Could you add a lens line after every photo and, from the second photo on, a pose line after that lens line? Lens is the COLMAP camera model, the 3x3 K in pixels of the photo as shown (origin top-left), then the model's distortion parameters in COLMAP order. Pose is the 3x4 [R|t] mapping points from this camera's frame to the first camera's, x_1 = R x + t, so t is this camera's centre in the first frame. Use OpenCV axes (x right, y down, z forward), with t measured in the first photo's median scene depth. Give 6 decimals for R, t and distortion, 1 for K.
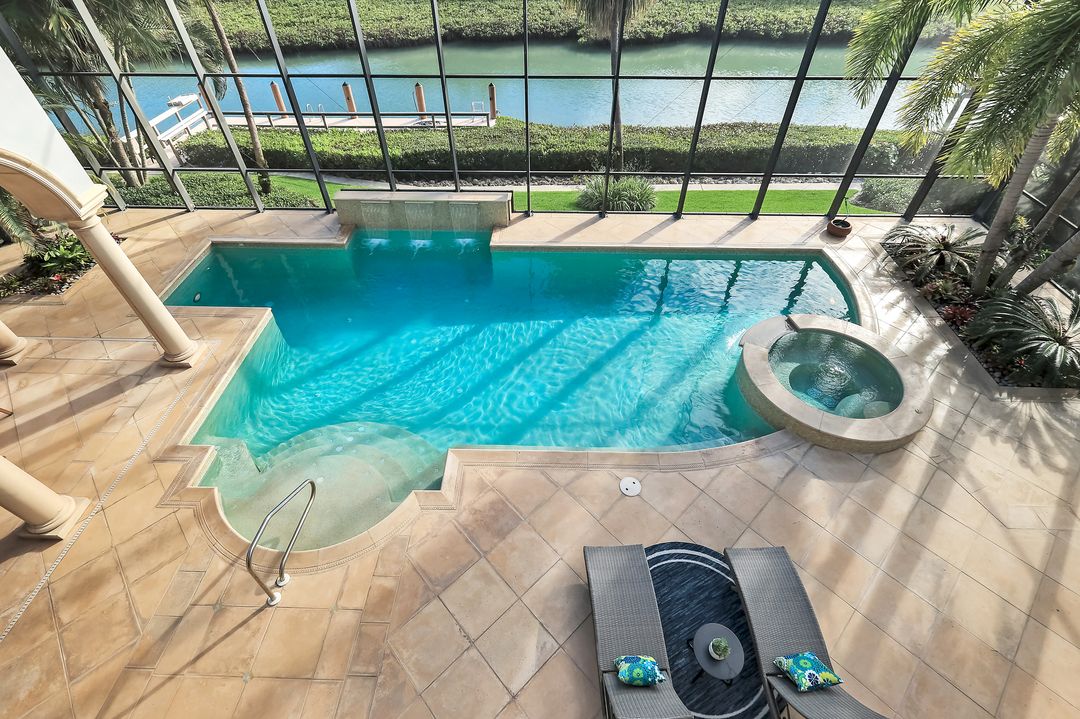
lens RADIAL K [[483.3, 0, 544.7], [0, 483.3, 348.7], [0, 0, 1]] dist [0.018758, 0.000429]
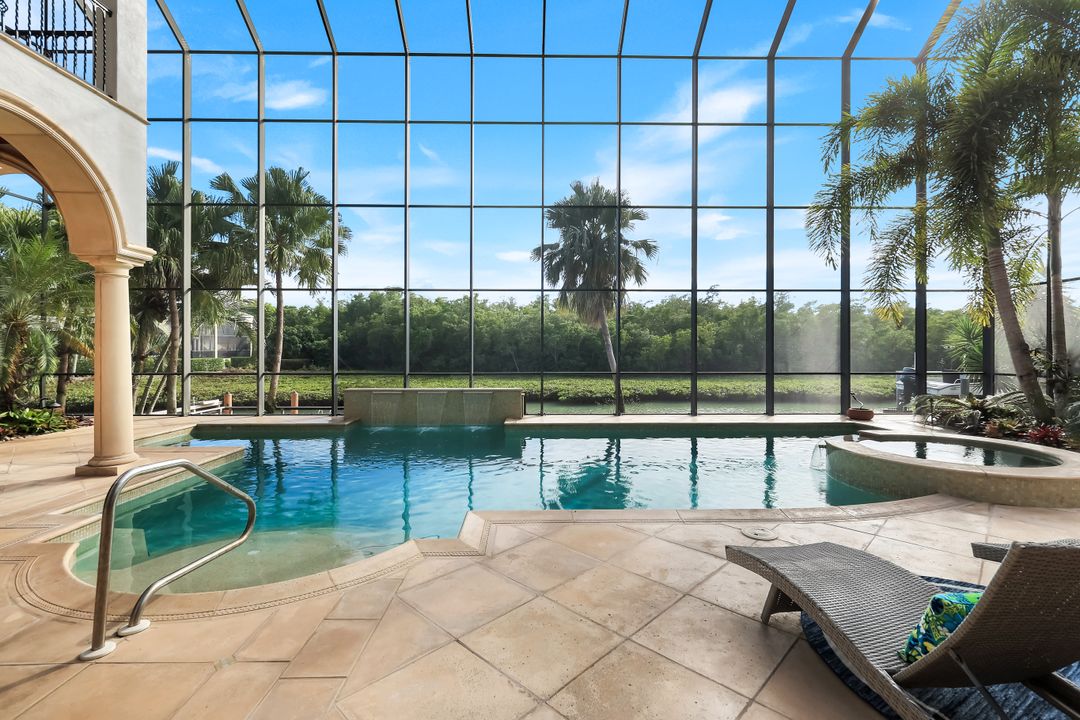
lens RADIAL K [[483.3, 0, 538.3], [0, 483.3, 353.8], [0, 0, 1]] dist [0.018758, 0.000429]
pose [[0.999348, 0.005494, 0.035696, -0.079805], [0.020756, 0.721460, -0.692145, 0.322853], [-0.029556, 0.692435, 0.720875, 0.232599]]
